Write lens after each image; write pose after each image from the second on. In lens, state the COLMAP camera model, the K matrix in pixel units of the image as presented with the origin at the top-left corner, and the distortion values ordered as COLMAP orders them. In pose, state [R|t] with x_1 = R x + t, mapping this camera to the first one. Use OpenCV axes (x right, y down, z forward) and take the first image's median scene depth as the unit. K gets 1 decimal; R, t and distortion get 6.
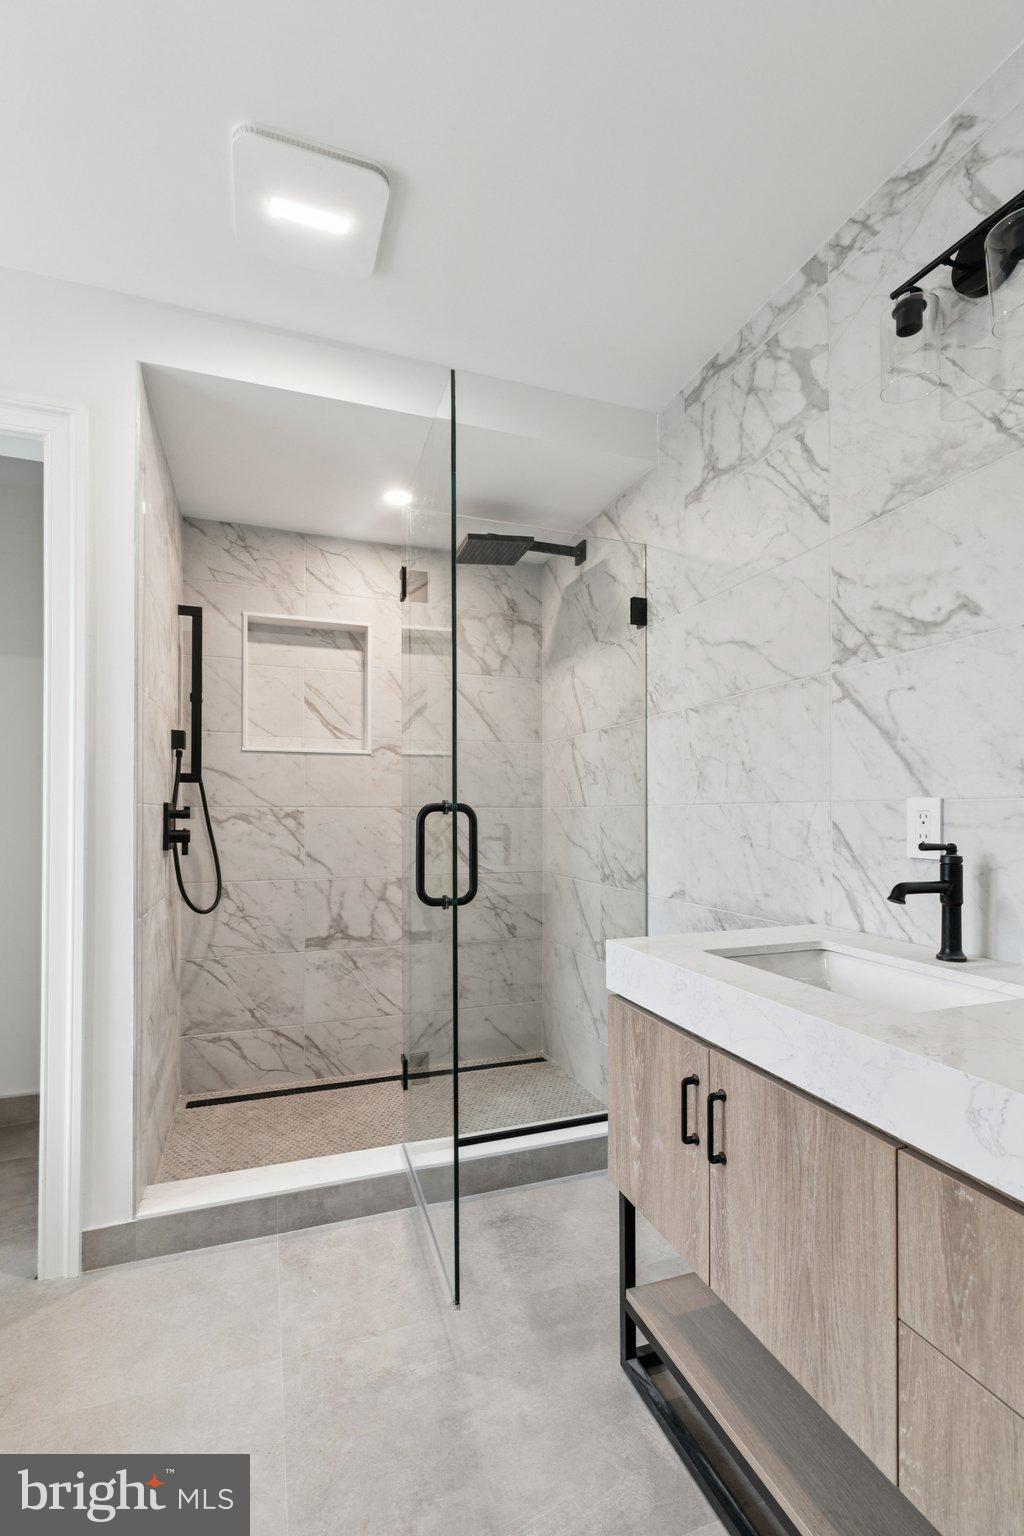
lens RADIAL K [[703.3, 0, 518.4], [0, 703.3, 779.0], [0, 0, 1]] dist [0.004779, -0.001683]
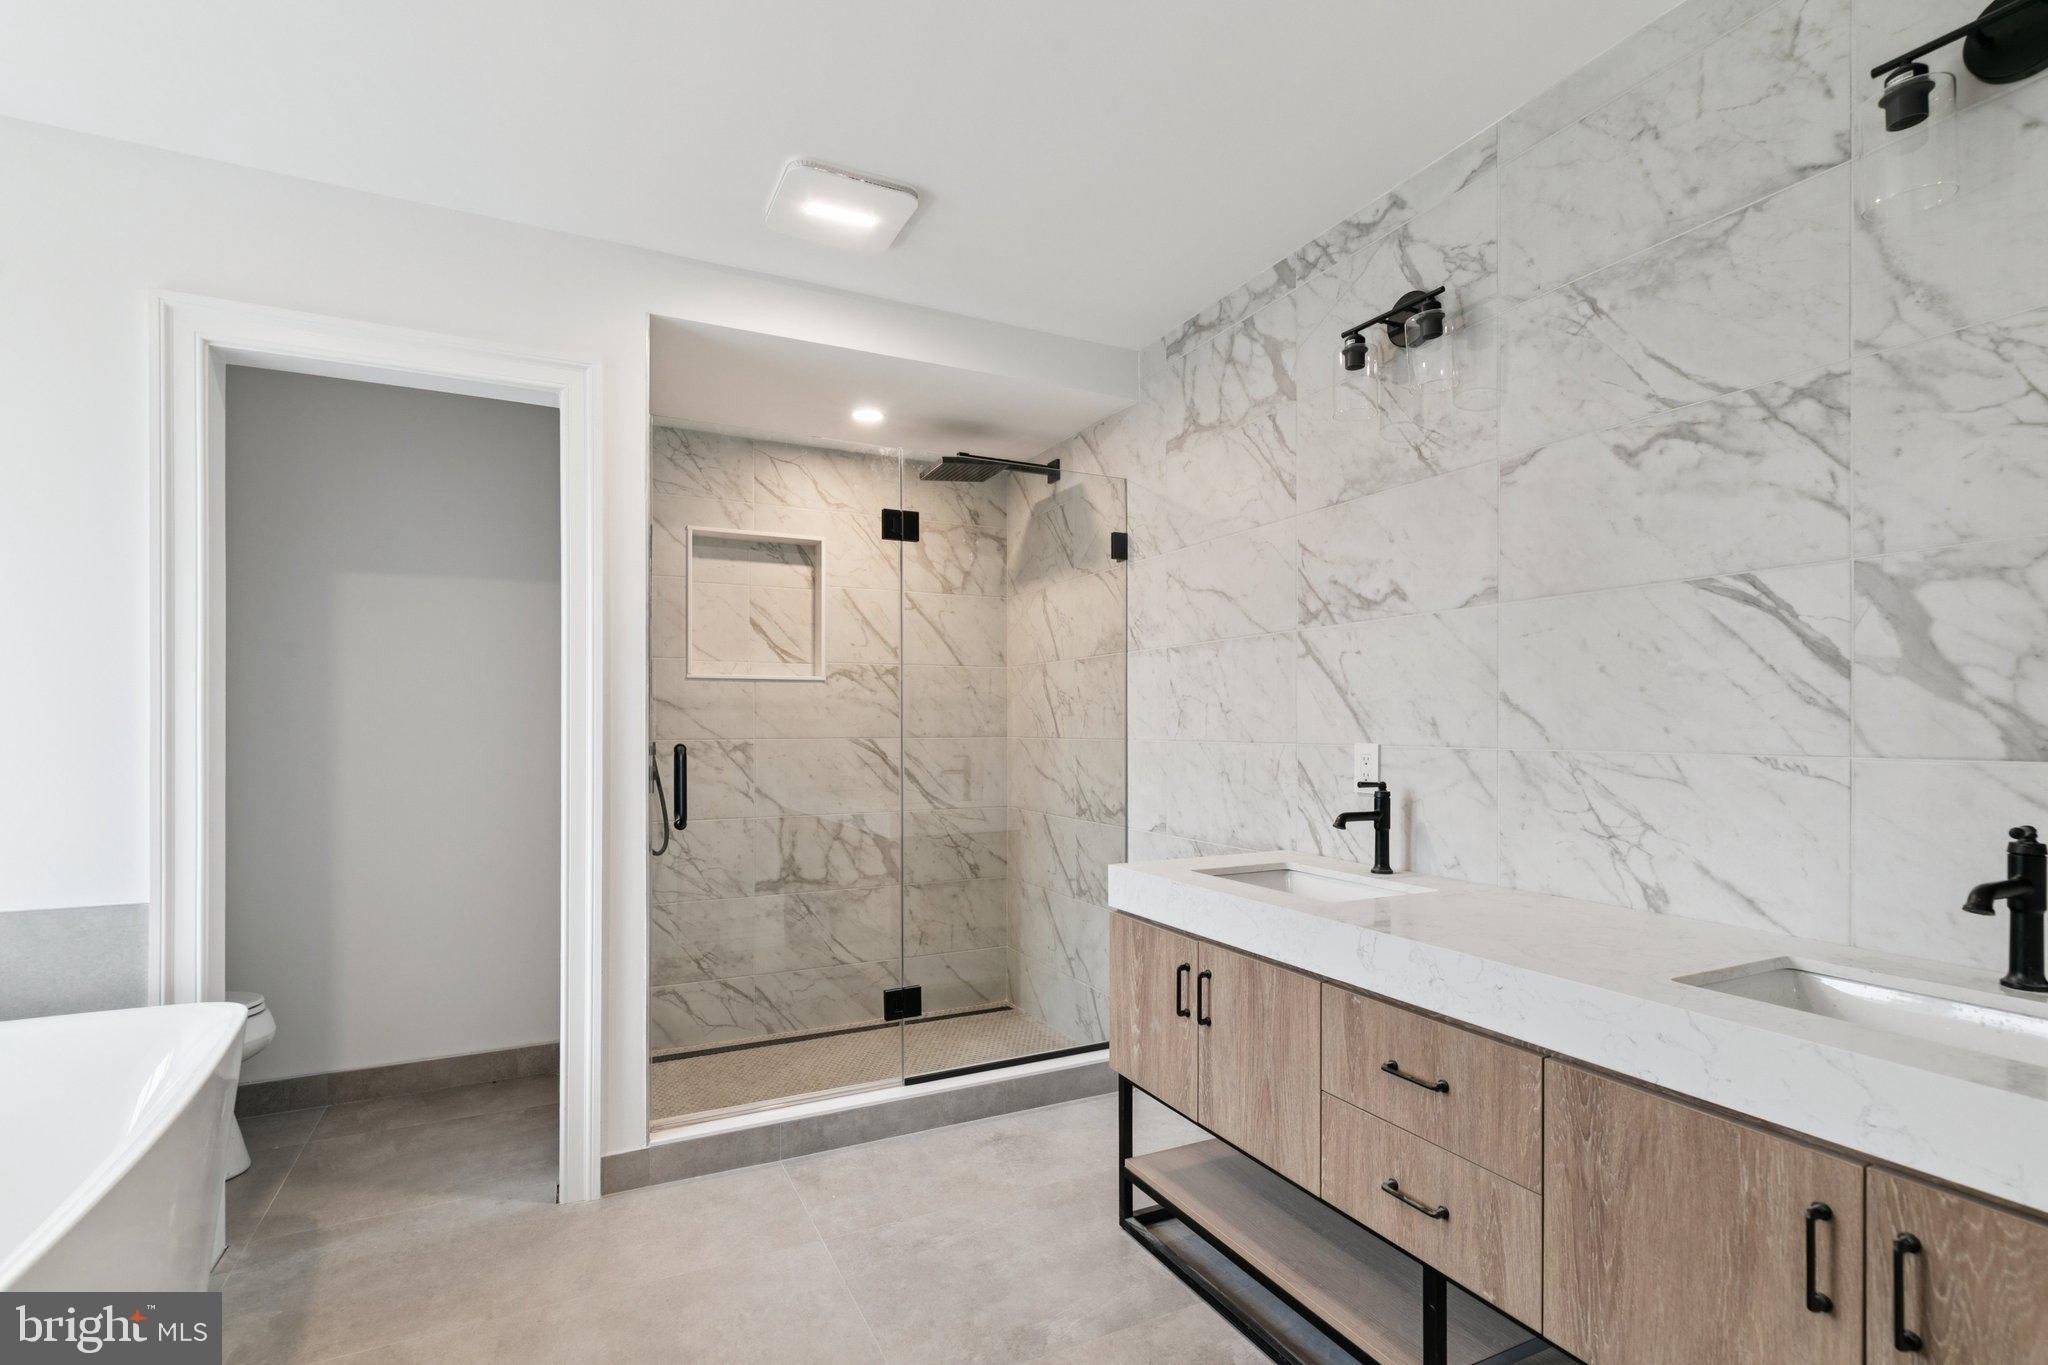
lens RADIAL K [[937.7, 0, 1013.8], [0, 937.7, 687.8], [0, 0, 1]] dist [0.004779, -0.001683]
pose [[0.995182, 0.001807, 0.098026, -0.143677], [-0.002390, 0.999980, 0.005828, -0.057516], [-0.098014, -0.006035, 0.995167, -0.414903]]
